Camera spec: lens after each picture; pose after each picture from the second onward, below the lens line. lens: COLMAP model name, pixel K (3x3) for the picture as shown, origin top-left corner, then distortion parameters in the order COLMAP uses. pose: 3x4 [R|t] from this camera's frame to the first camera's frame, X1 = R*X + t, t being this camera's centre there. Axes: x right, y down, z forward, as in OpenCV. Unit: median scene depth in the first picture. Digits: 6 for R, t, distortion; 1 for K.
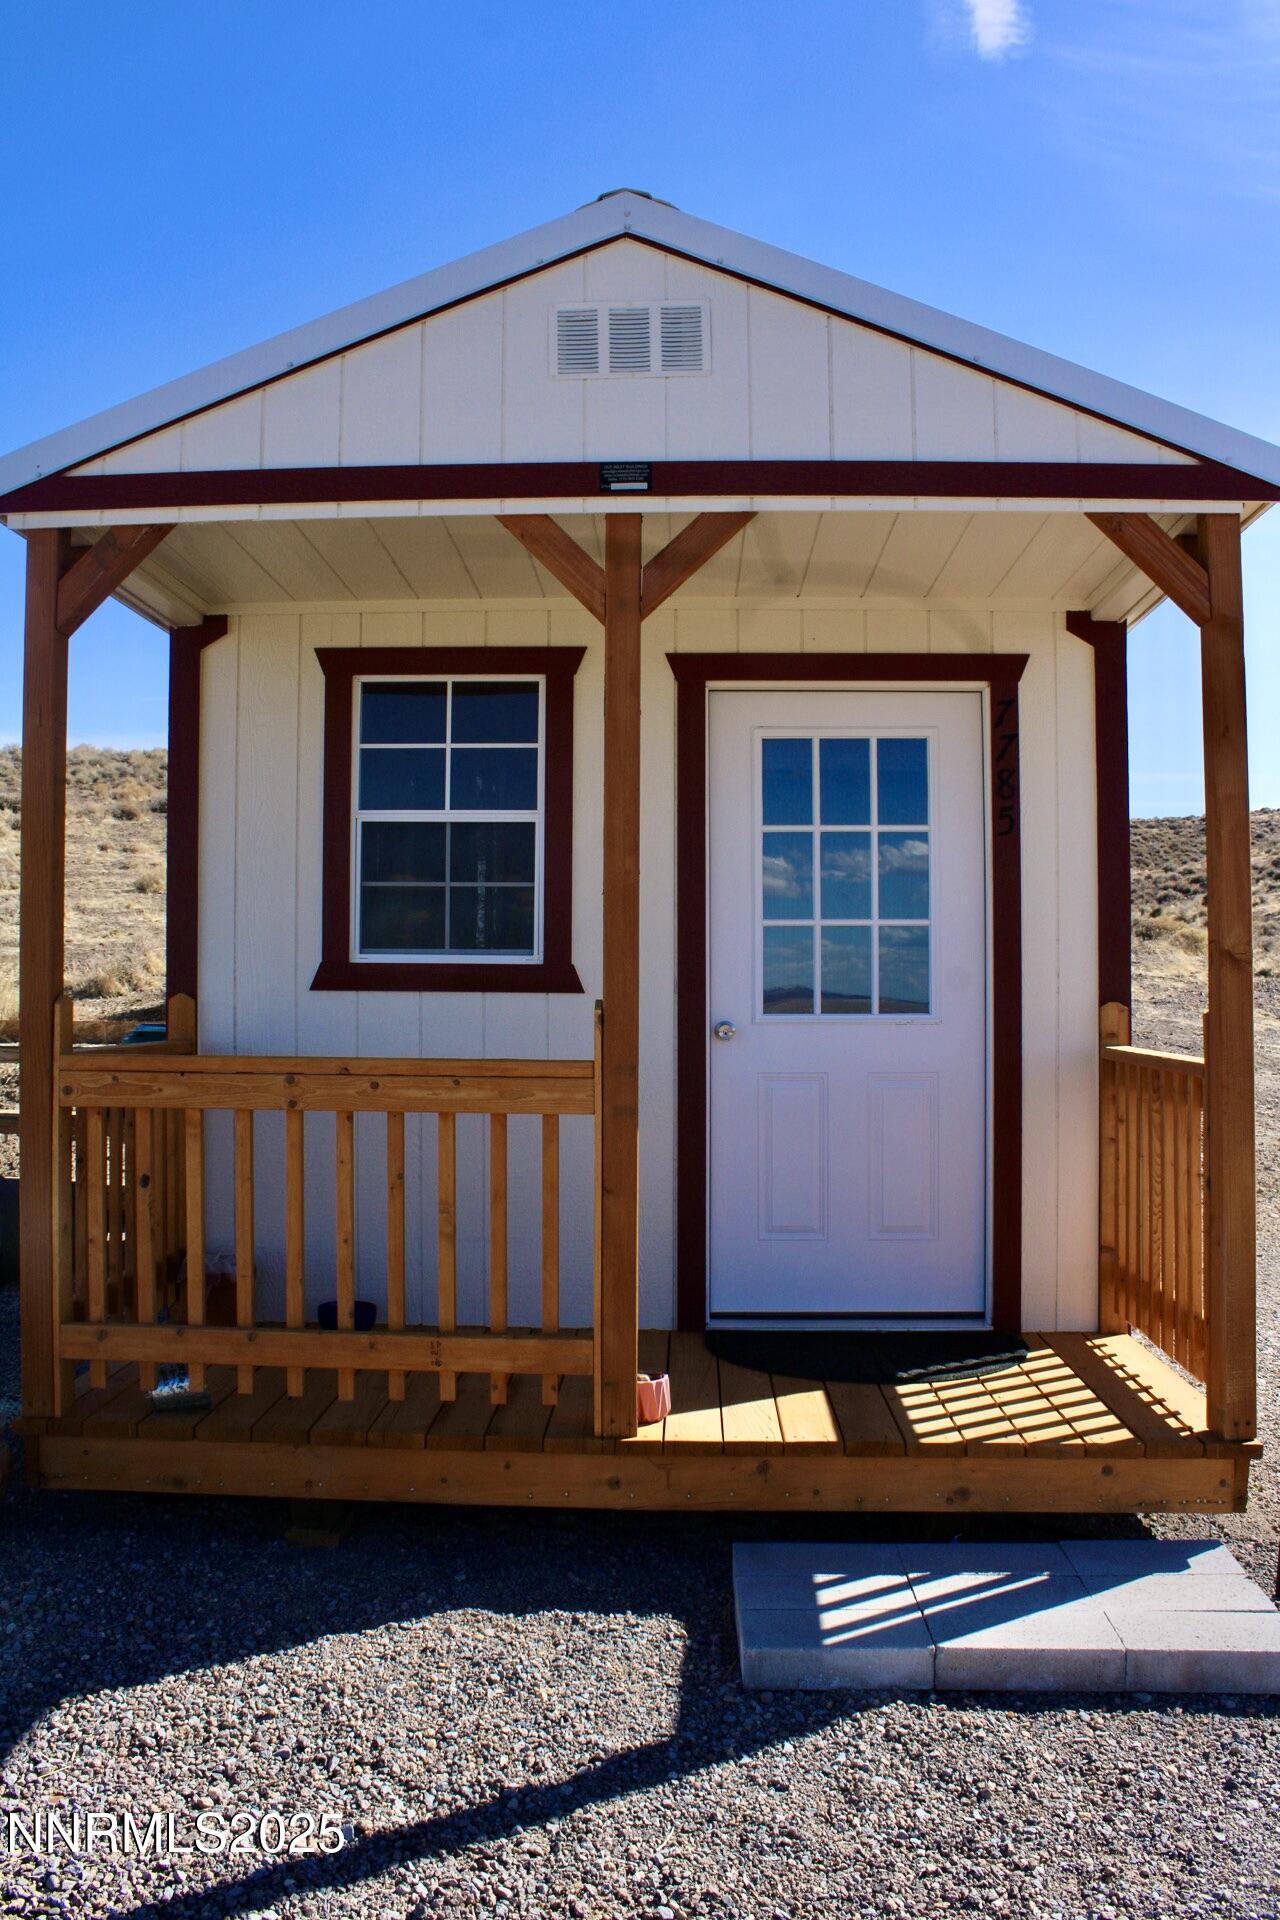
lens RADIAL K [[1566.4, 0, 638.7], [0, 1566.4, 965.2], [0, 0, 1]] dist [-0.104960, 0.001476]
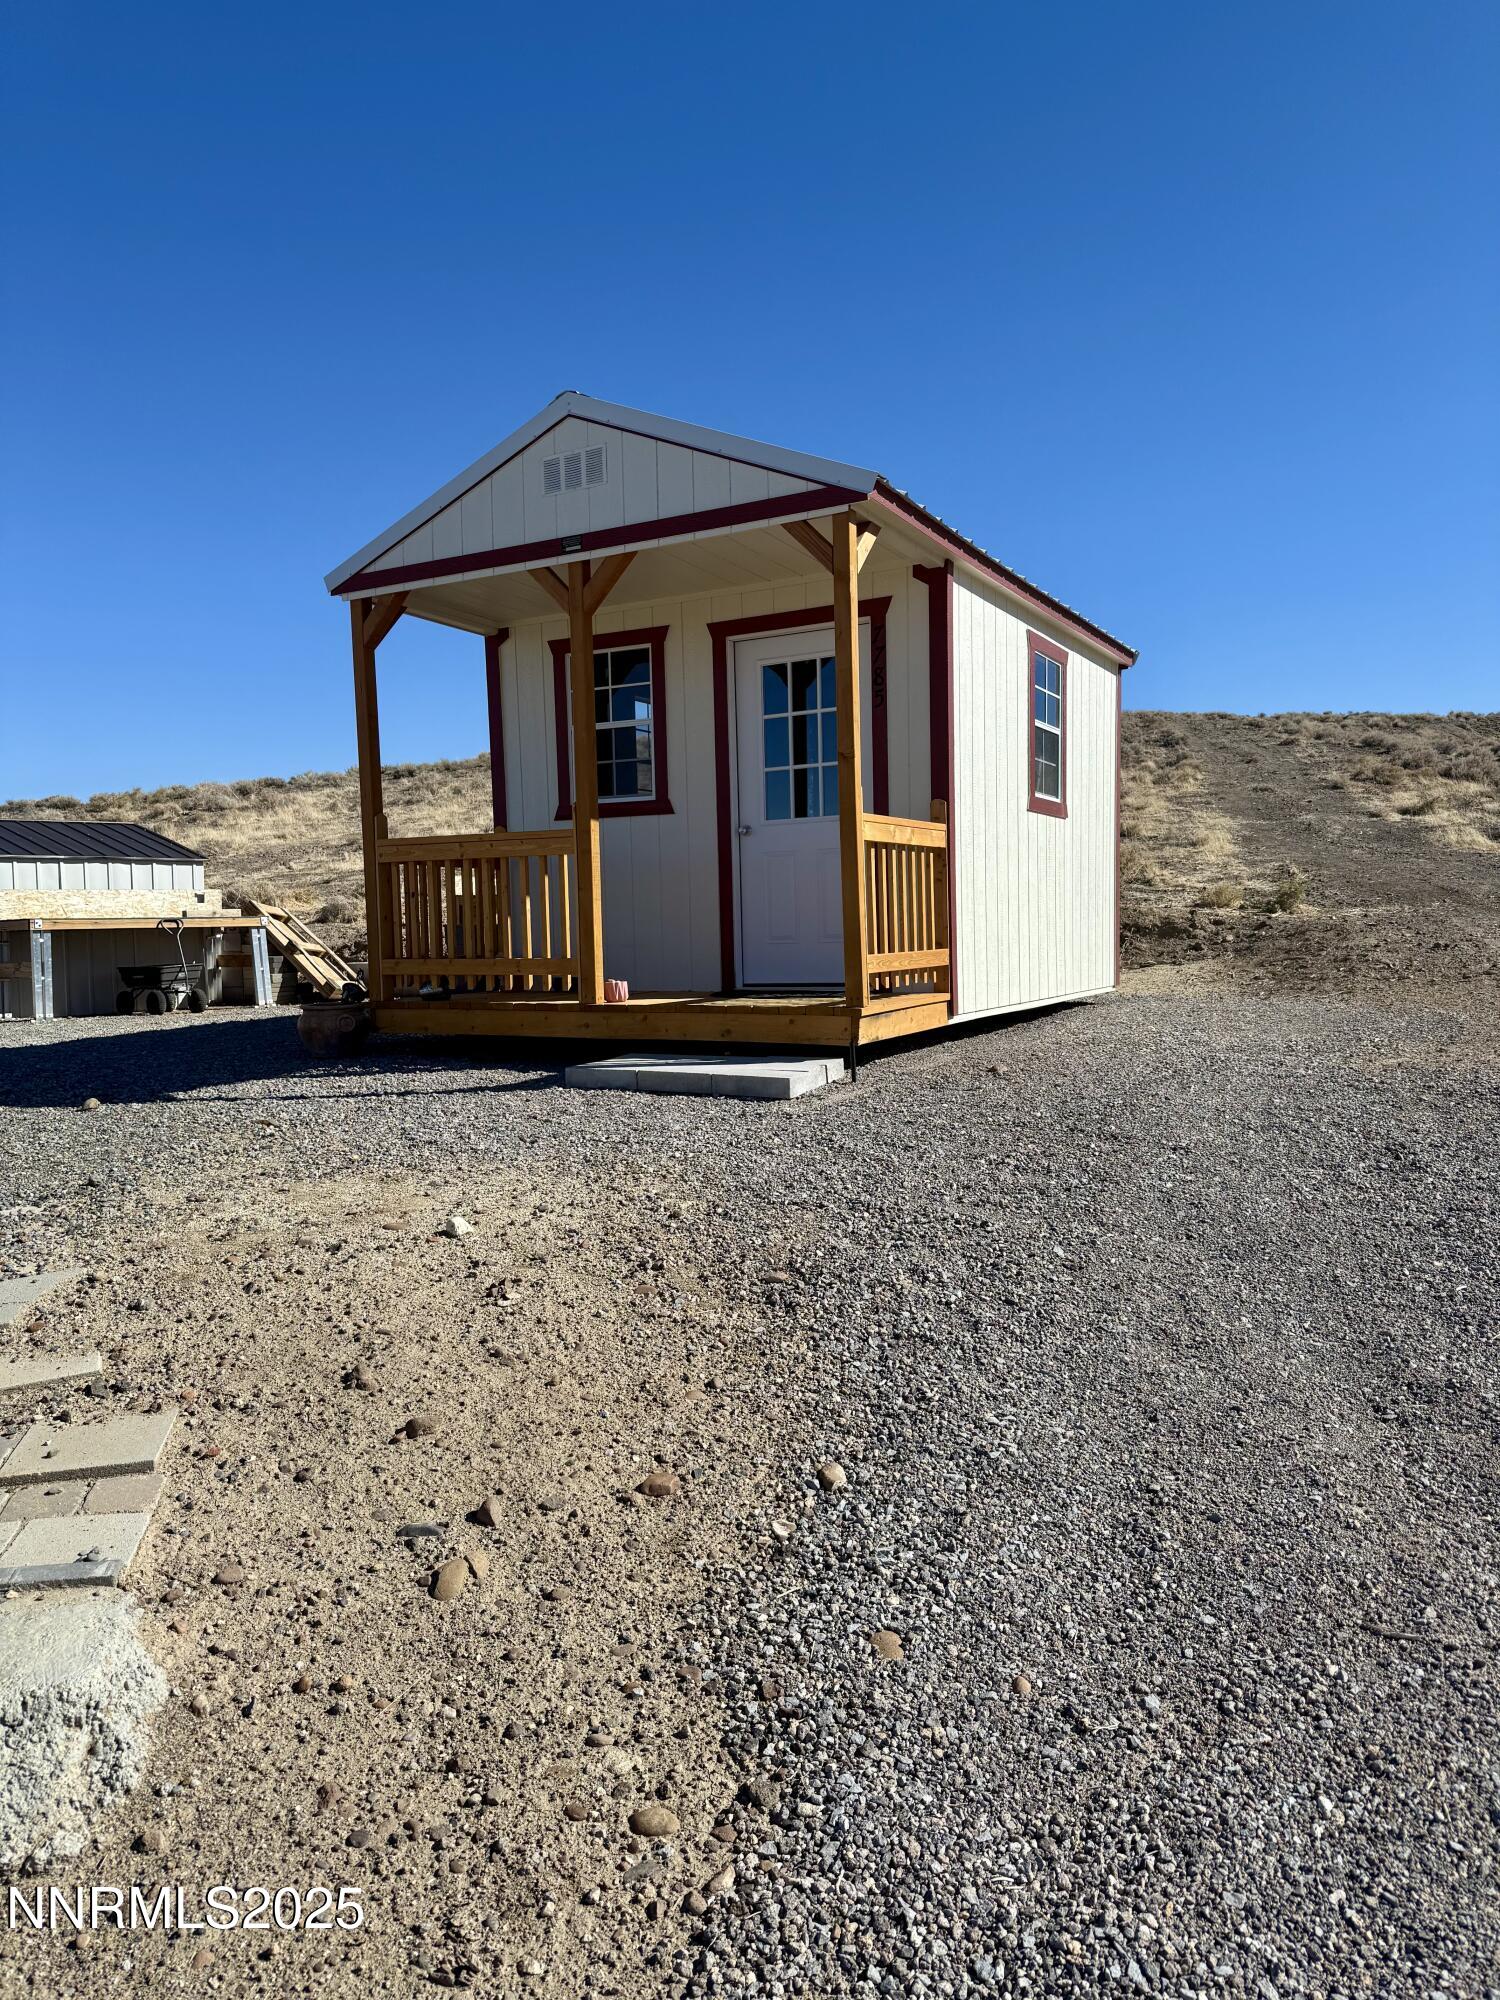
lens RADIAL K [[1405.0, 0, 748.1], [0, 1405.0, 993.6], [0, 0, 1]] dist [0.129505, -0.013228]
pose [[0.895439, -0.004066, -0.445166, 0.989181], [0.029728, 0.998272, 0.050680, 0.185666], [0.444191, -0.058615, 0.894013, -0.601559]]
